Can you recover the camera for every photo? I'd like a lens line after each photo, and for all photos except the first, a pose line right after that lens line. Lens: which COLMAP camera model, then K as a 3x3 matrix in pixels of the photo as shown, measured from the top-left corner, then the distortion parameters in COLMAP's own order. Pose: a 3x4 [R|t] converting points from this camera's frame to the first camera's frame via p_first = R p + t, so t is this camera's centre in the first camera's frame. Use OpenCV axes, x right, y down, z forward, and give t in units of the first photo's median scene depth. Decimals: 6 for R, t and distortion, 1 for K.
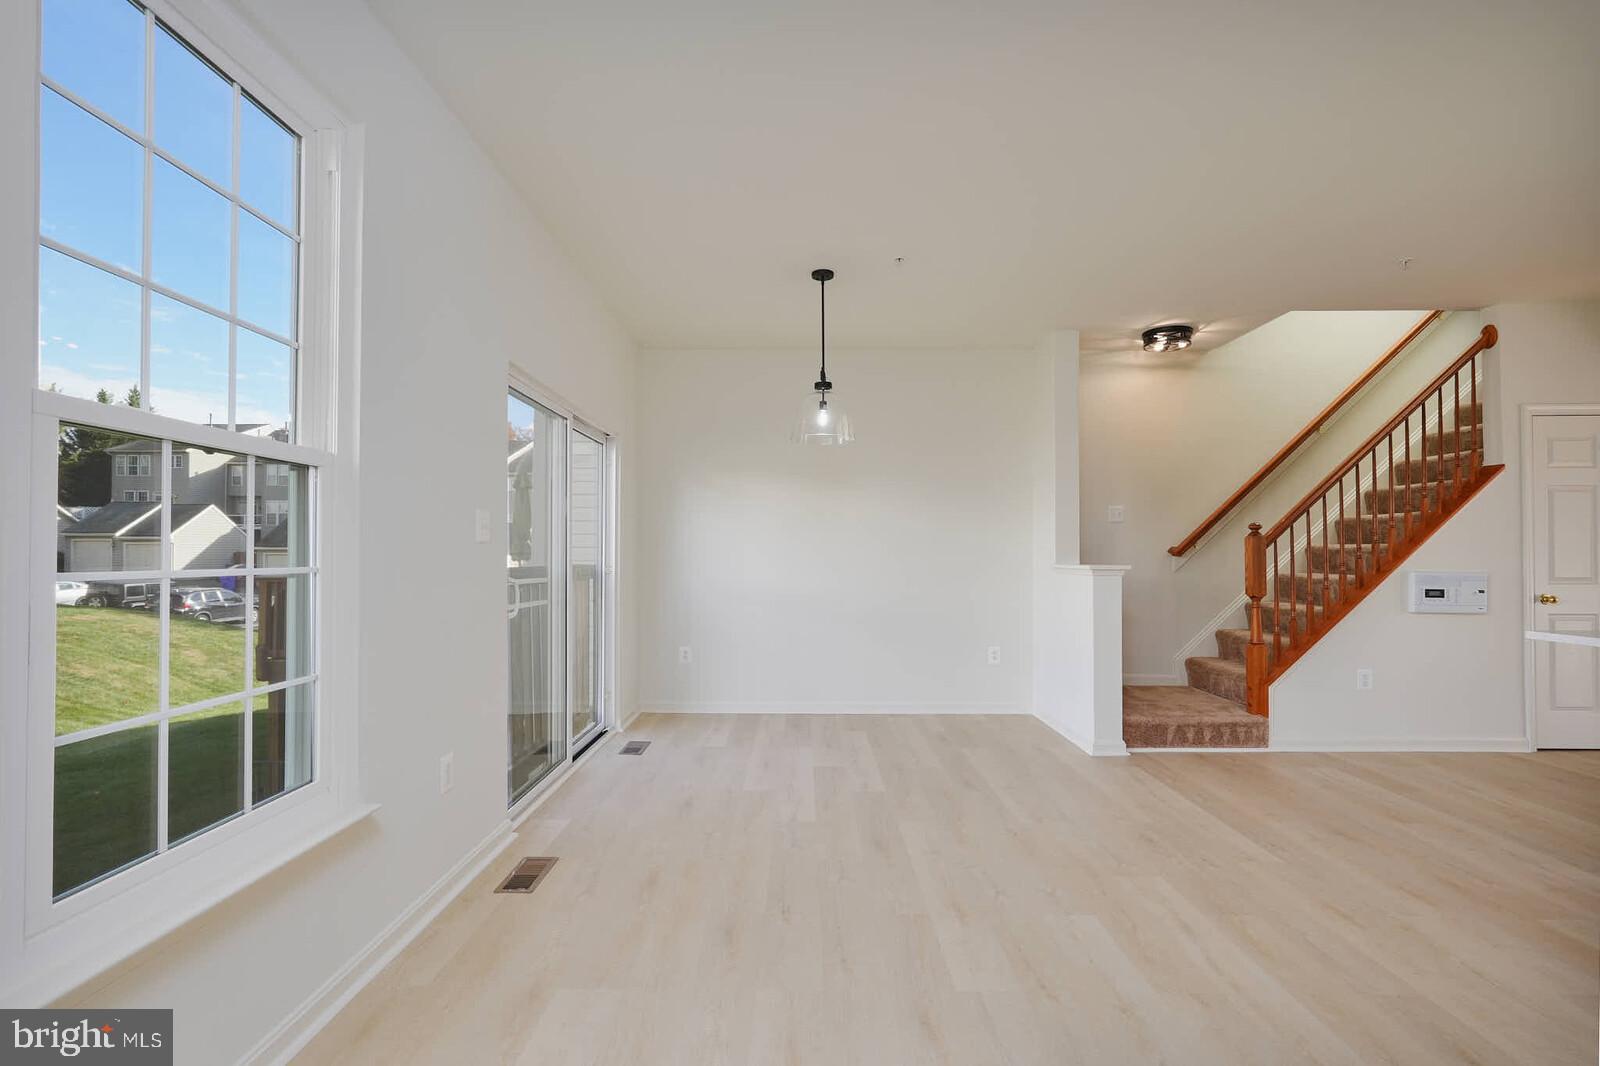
lens RADIAL K [[705.6, 0, 794.8], [0, 705.6, 546.8], [0, 0, 1]] dist [-0.003585, -0.000088]
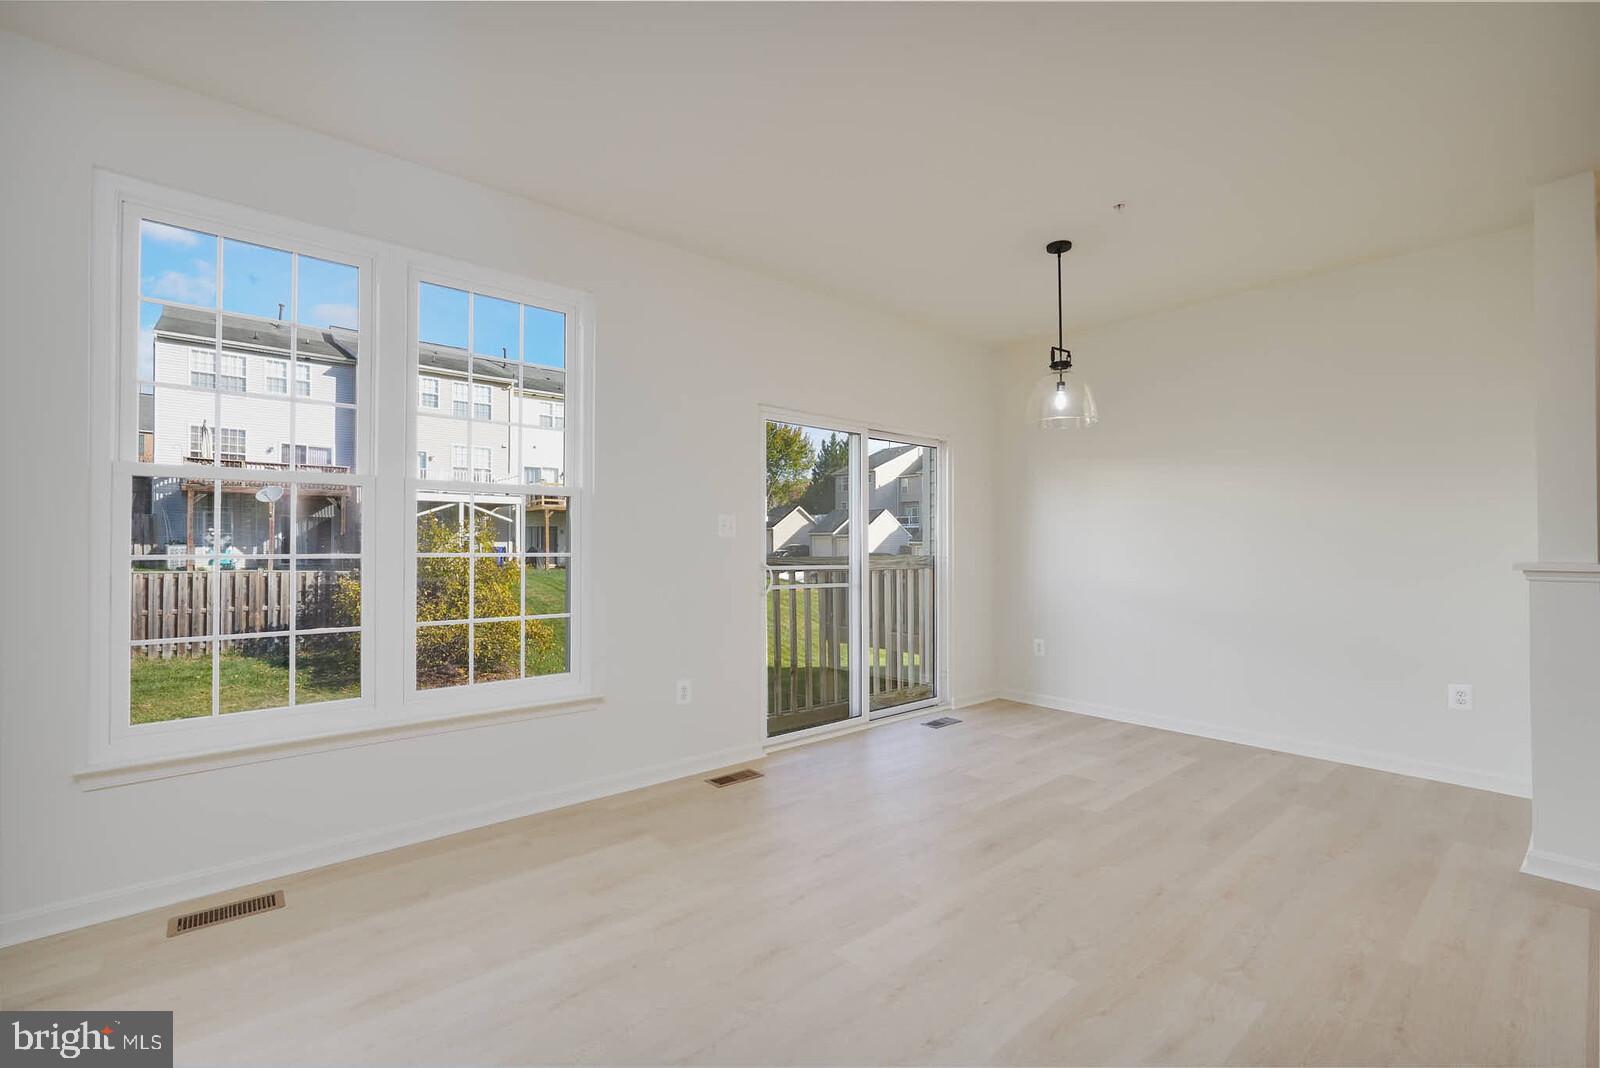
lens RADIAL K [[702.9, 0, 800.0], [0, 702.9, 534.0], [0, 0, 1]] dist [0.000372, 0.000835]
pose [[0.661933, -0.013415, -0.749443, 0.503133], [0.006981, 0.999907, -0.011733, 0.003481], [0.749531, 0.002534, 0.661965, 0.125569]]
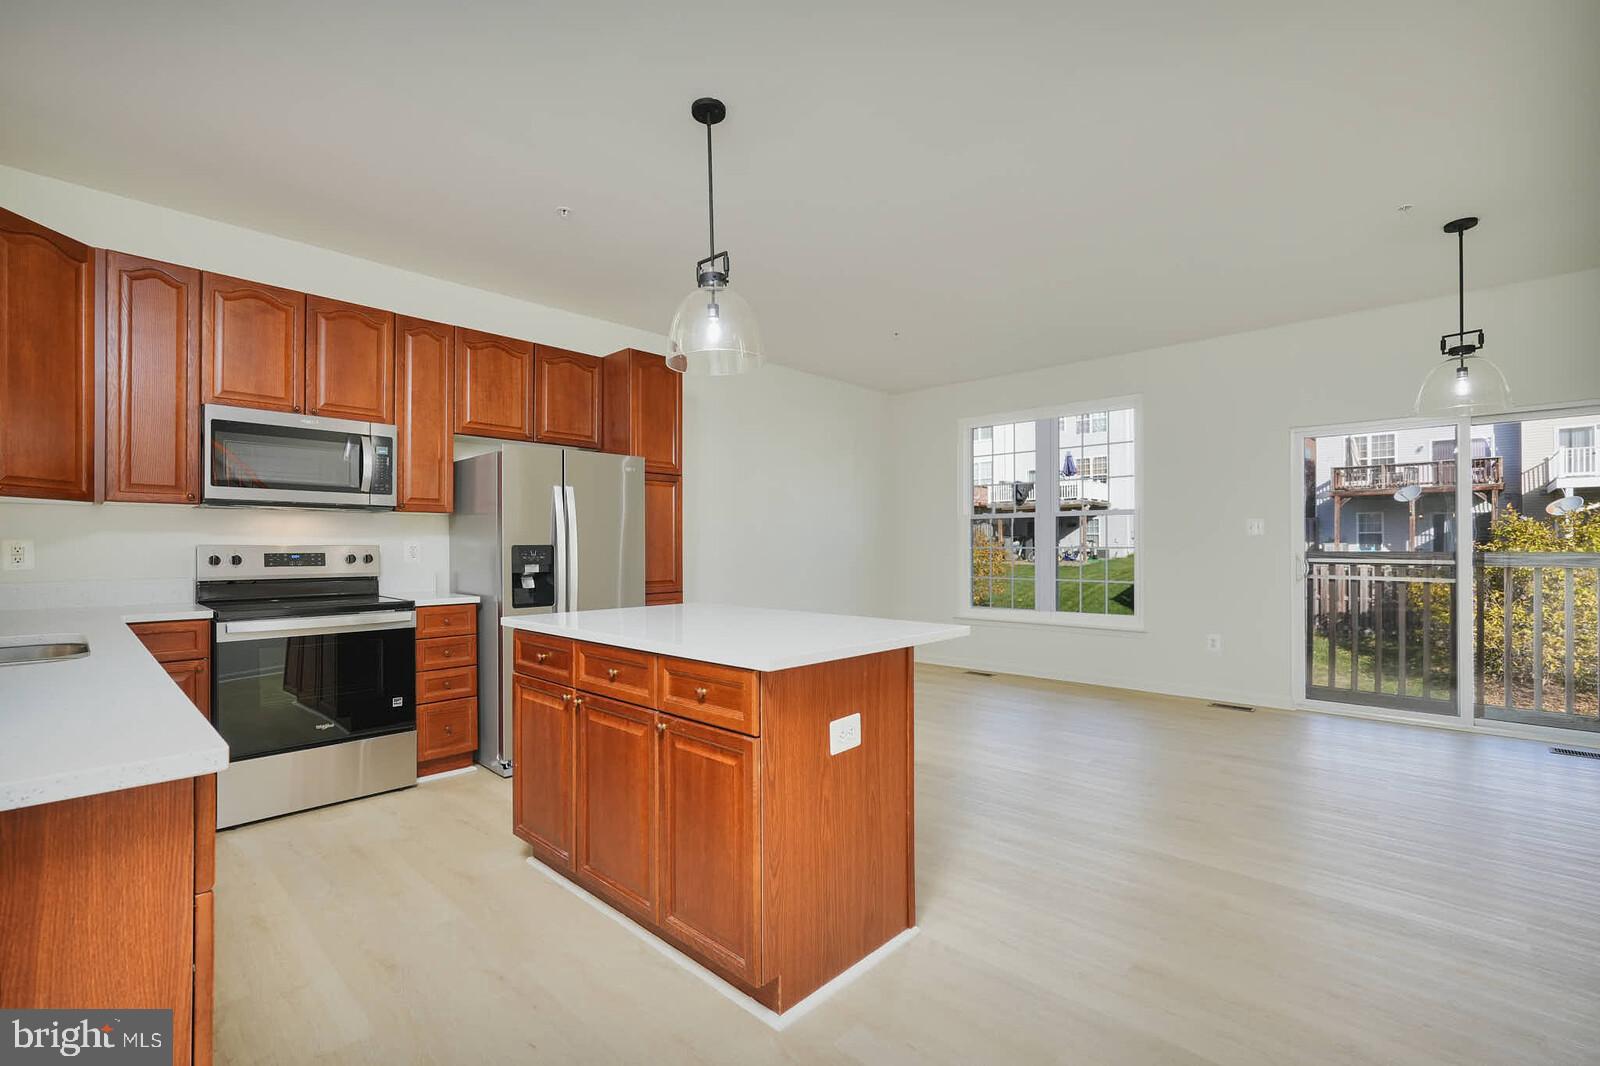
lens RADIAL K [[705.6, 0, 794.8], [0, 705.6, 546.8], [0, 0, 1]] dist [-0.003585, -0.000088]
pose [[-0.689478, 0.002862, -0.724301, 1.253740], [0.012191, 0.999896, -0.007654, 0.015885], [0.724204, -0.014107, -0.689442, 0.992381]]
